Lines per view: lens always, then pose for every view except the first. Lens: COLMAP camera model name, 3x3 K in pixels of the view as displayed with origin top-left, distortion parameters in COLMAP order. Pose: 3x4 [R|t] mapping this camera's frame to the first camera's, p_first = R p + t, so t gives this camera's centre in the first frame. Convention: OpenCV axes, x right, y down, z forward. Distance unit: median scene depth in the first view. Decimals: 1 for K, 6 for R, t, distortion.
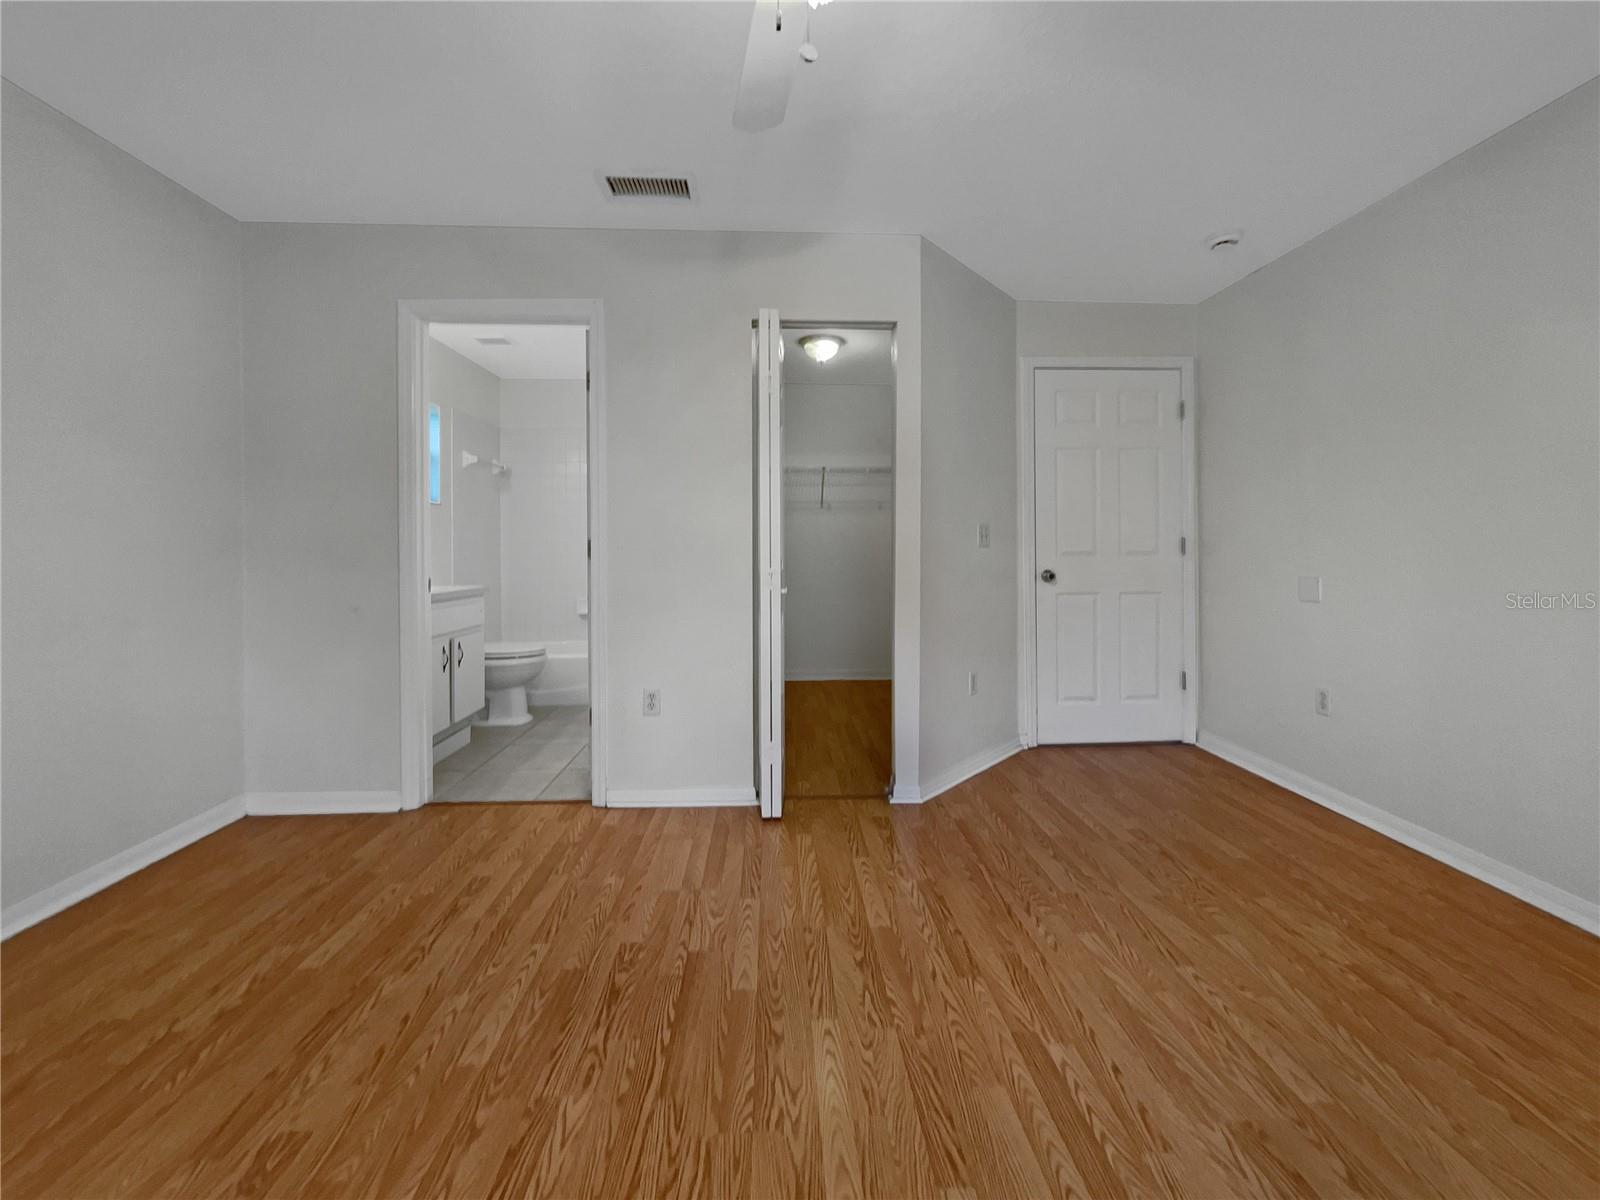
lens RADIAL K [[670.3, 0, 804.1], [0, 670.3, 562.3], [0, 0, 1]] dist [-0.000128, 0.000287]
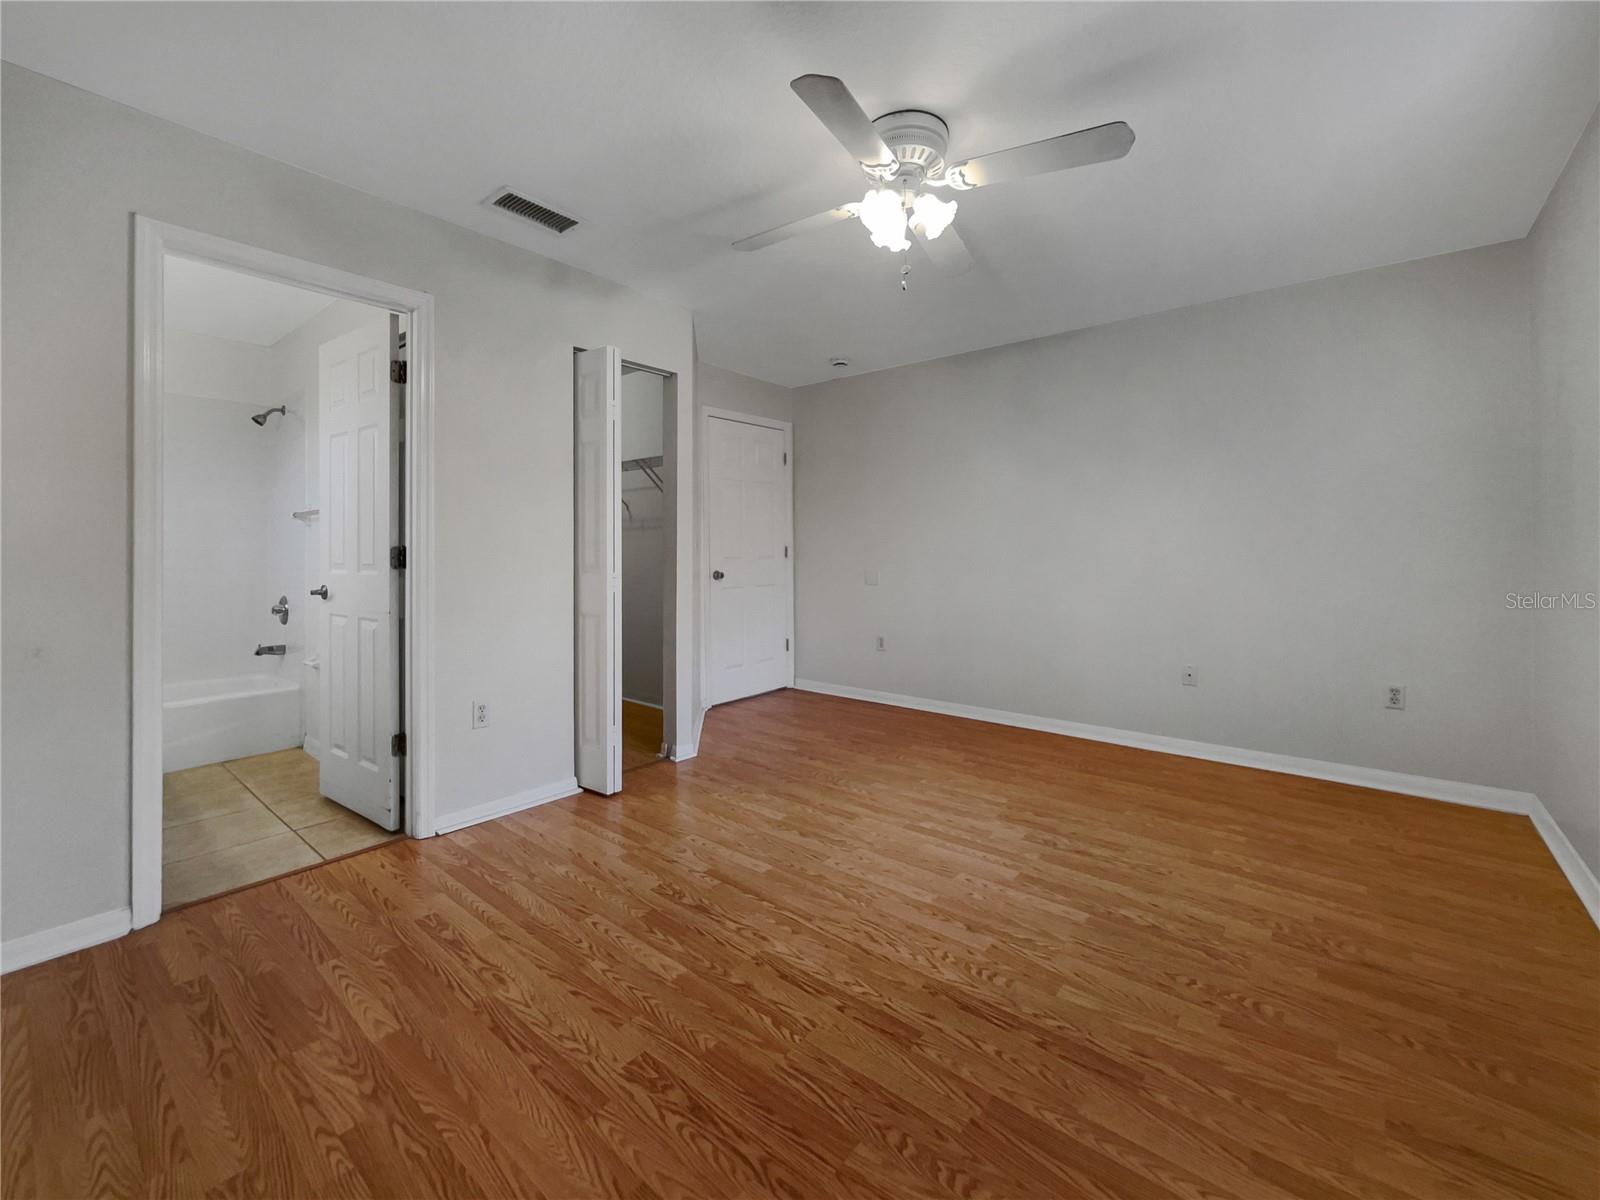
lens RADIAL K [[670.3, 0, 804.1], [0, 670.3, 562.3], [0, 0, 1]] dist [-0.000128, 0.000287]
pose [[0.669773, -0.013529, 0.742443, -1.072440], [0.015179, 0.999875, 0.004527, -0.017865], [-0.742411, 0.008237, 0.669894, -0.010825]]
